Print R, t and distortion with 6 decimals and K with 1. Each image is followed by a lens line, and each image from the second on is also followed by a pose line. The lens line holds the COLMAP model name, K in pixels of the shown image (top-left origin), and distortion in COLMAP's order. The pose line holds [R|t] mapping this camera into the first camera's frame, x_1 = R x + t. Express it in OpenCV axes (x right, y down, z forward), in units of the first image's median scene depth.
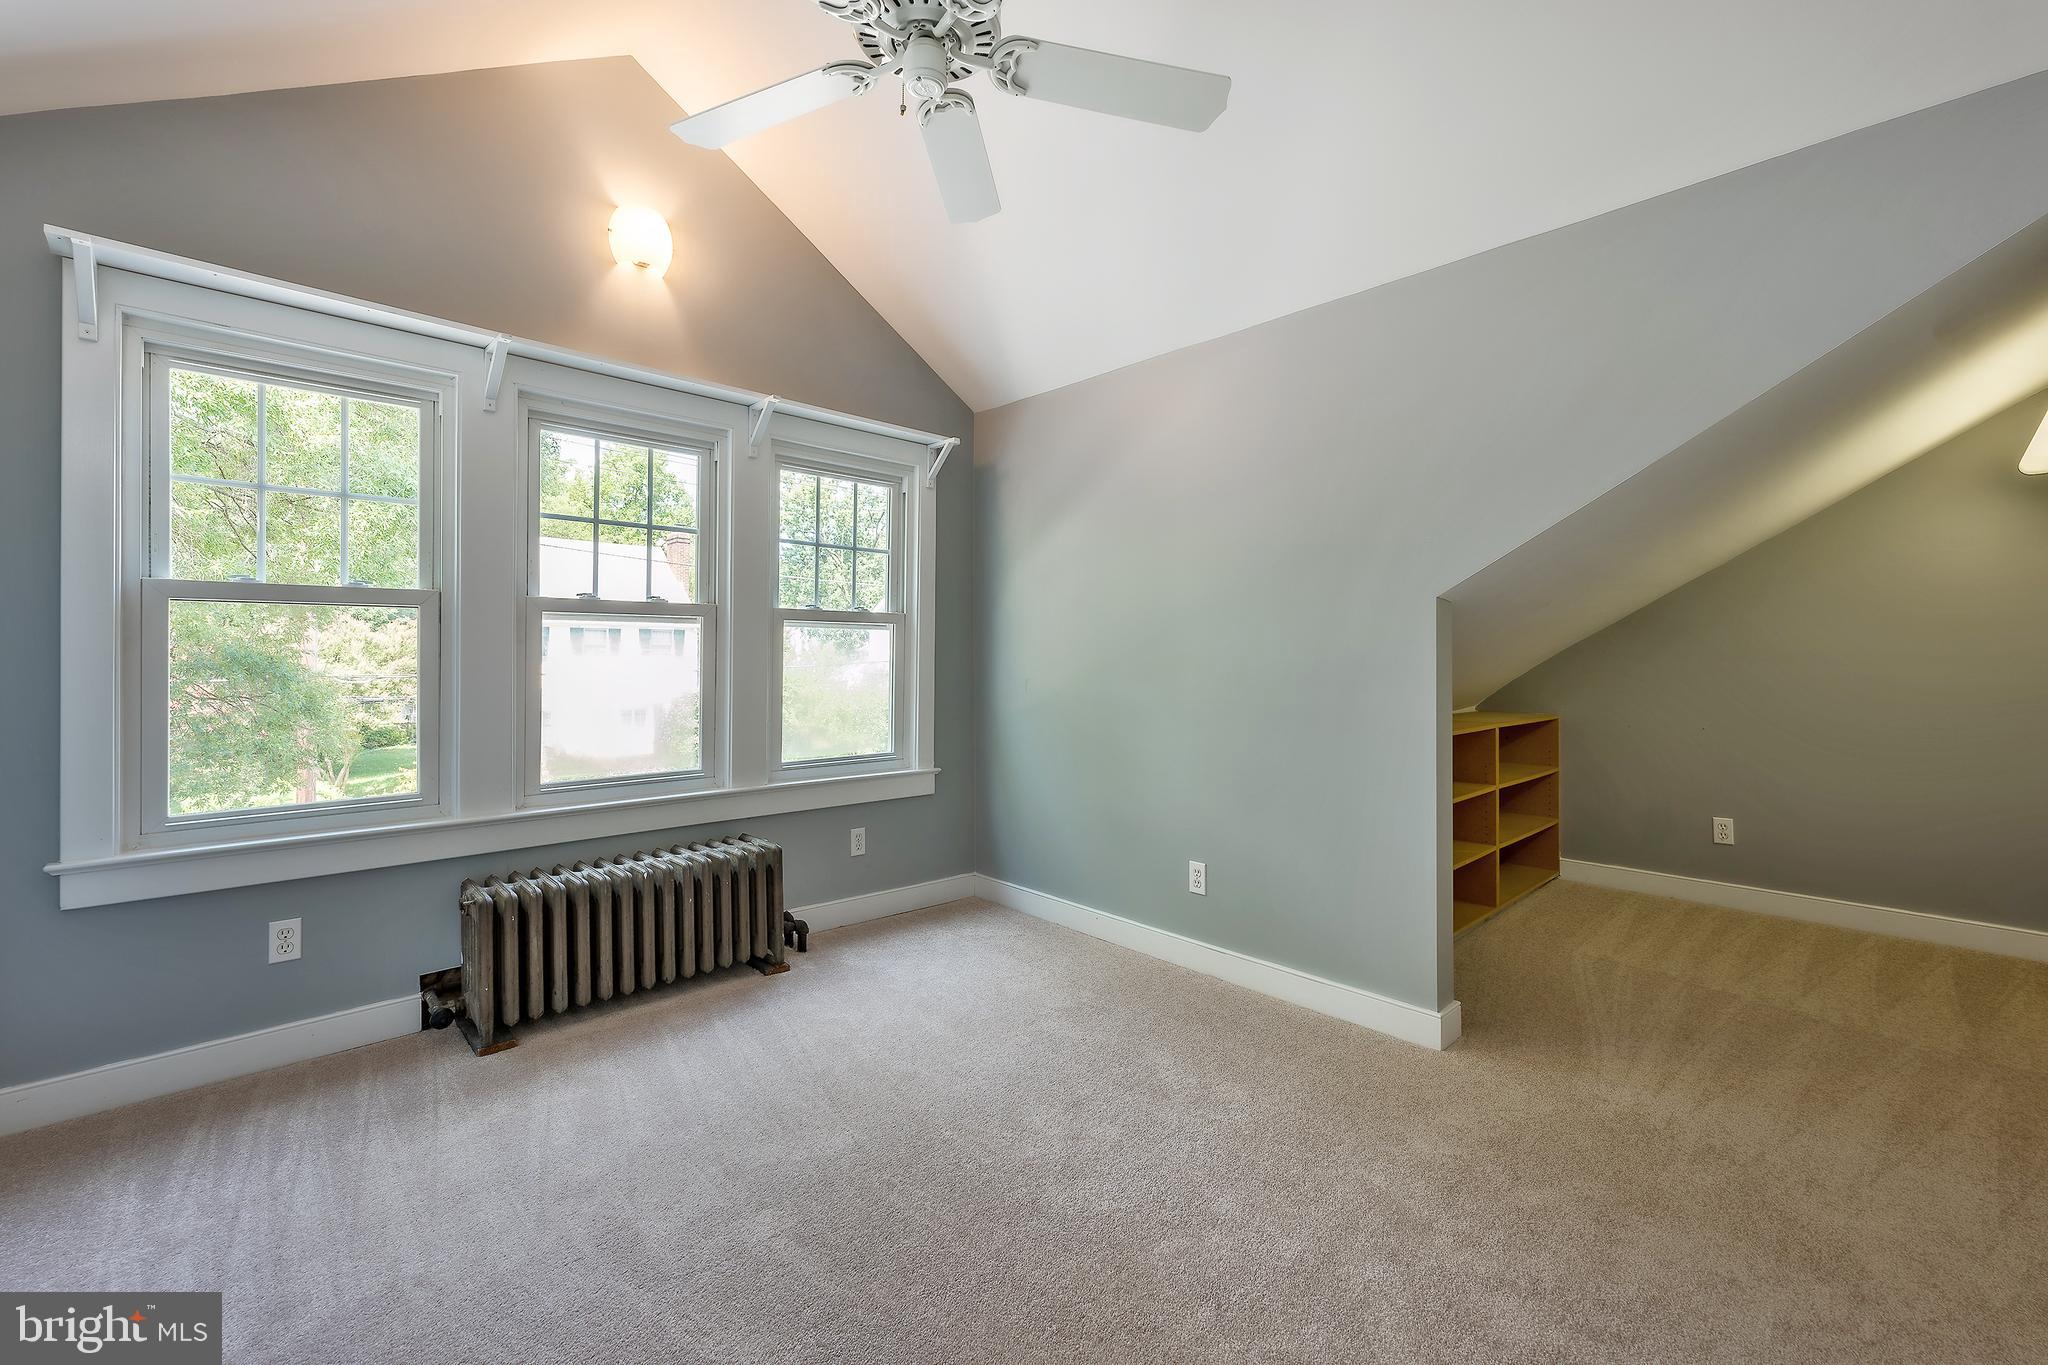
lens RADIAL K [[845.8, 0, 1014.6], [0, 845.8, 648.7], [0, 0, 1]] dist [-0.000541, 0.000319]
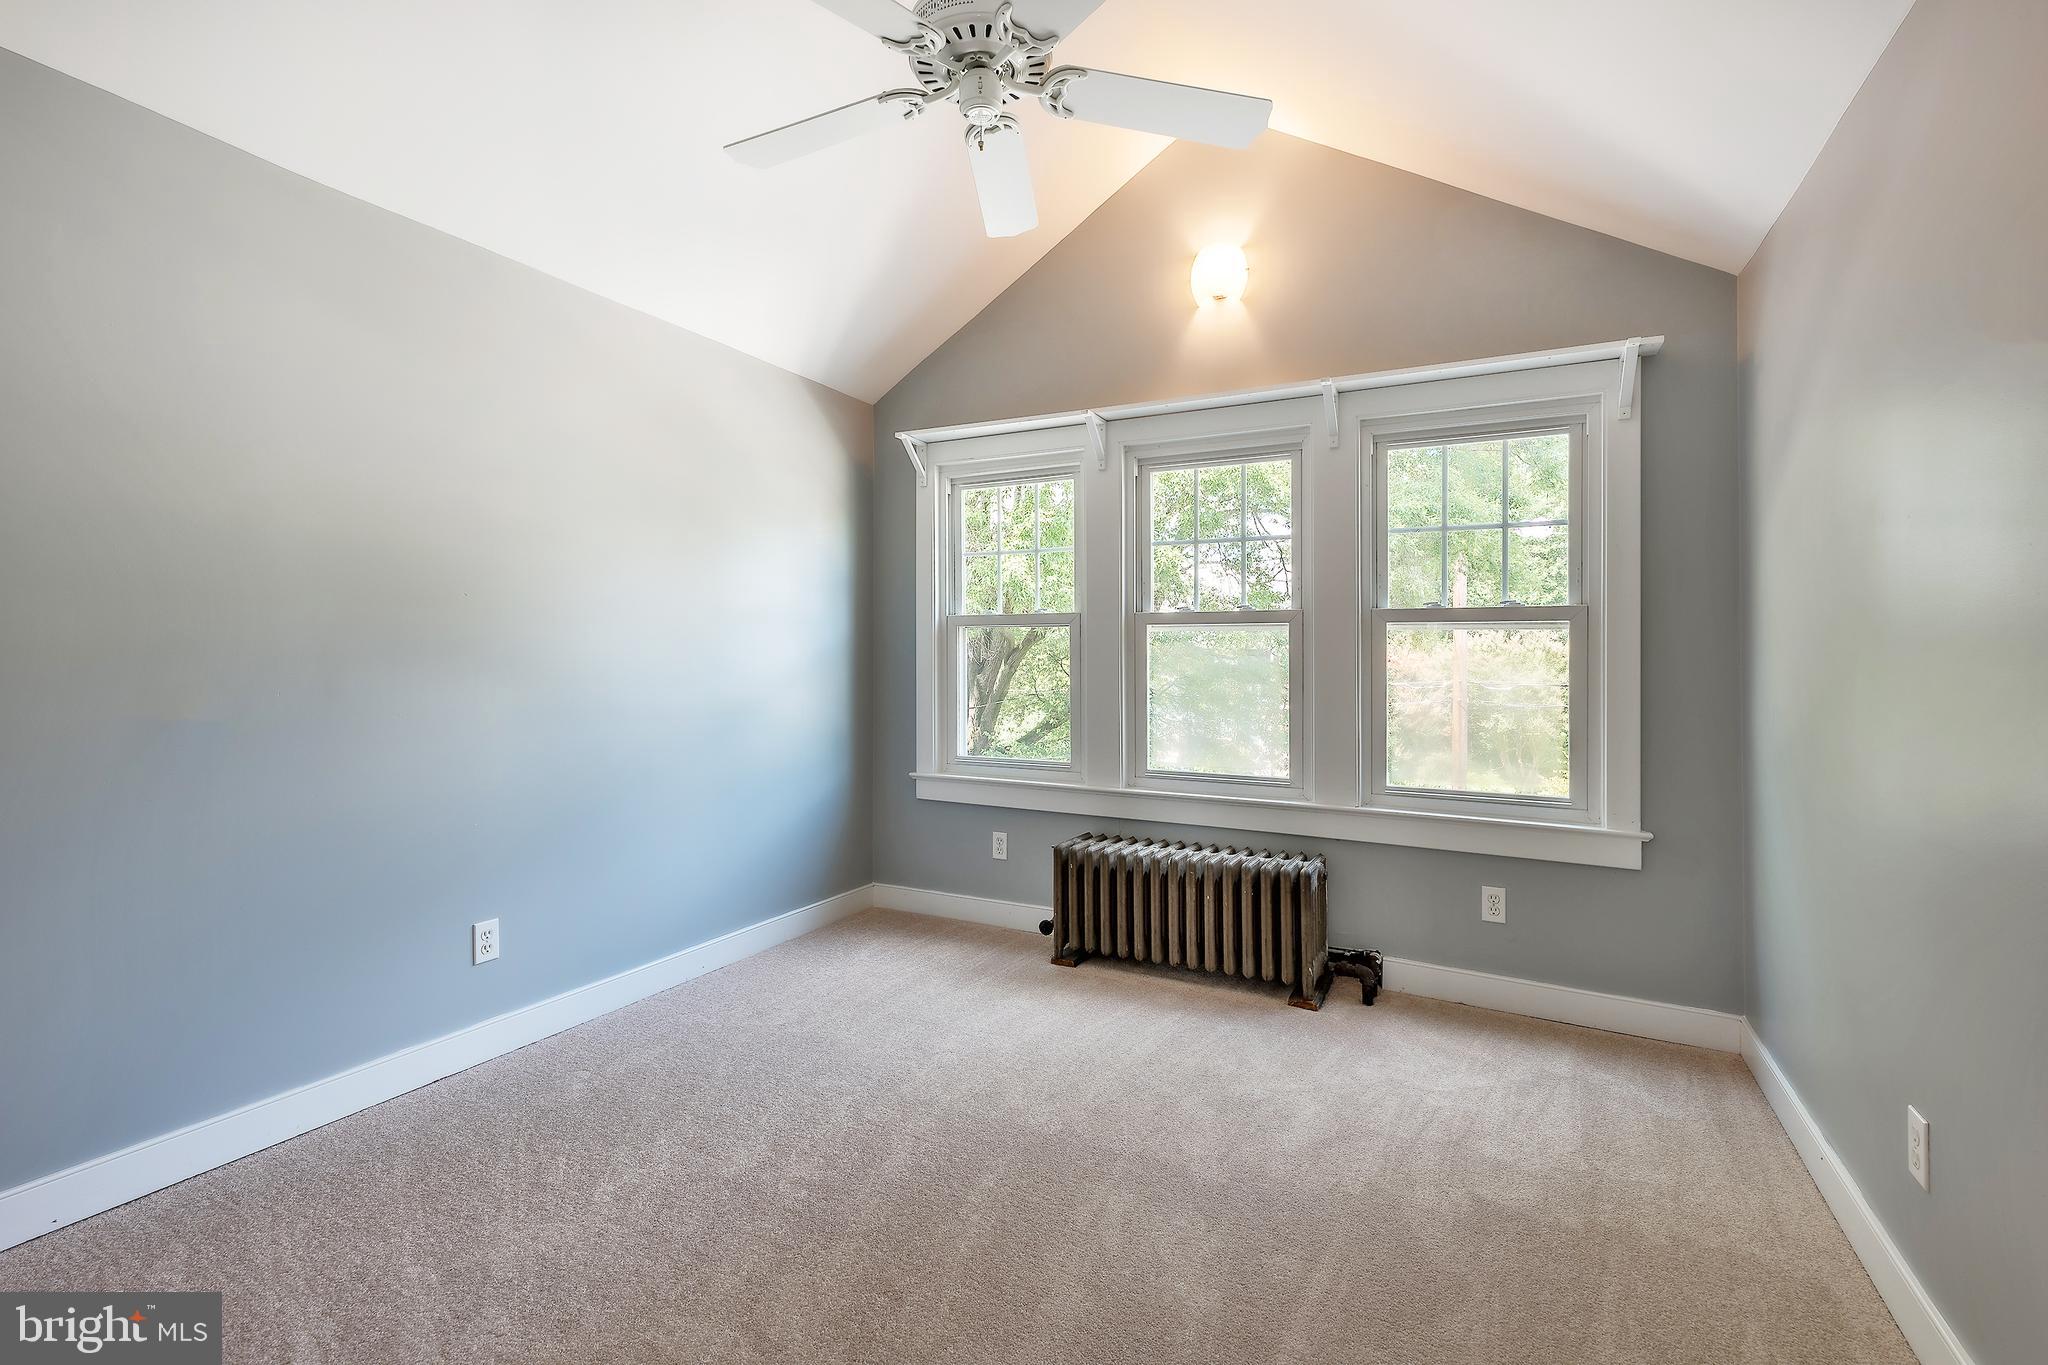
lens RADIAL K [[845.8, 0, 1095.3], [0, 845.8, 666.2], [0, 0, 1]] dist [-0.000541, 0.000319]
pose [[0.365118, 0.005744, -0.930943, 0.456244], [0.000515, 0.999980, 0.006371, 0.005294], [0.930961, -0.002805, 0.365108, 0.422878]]
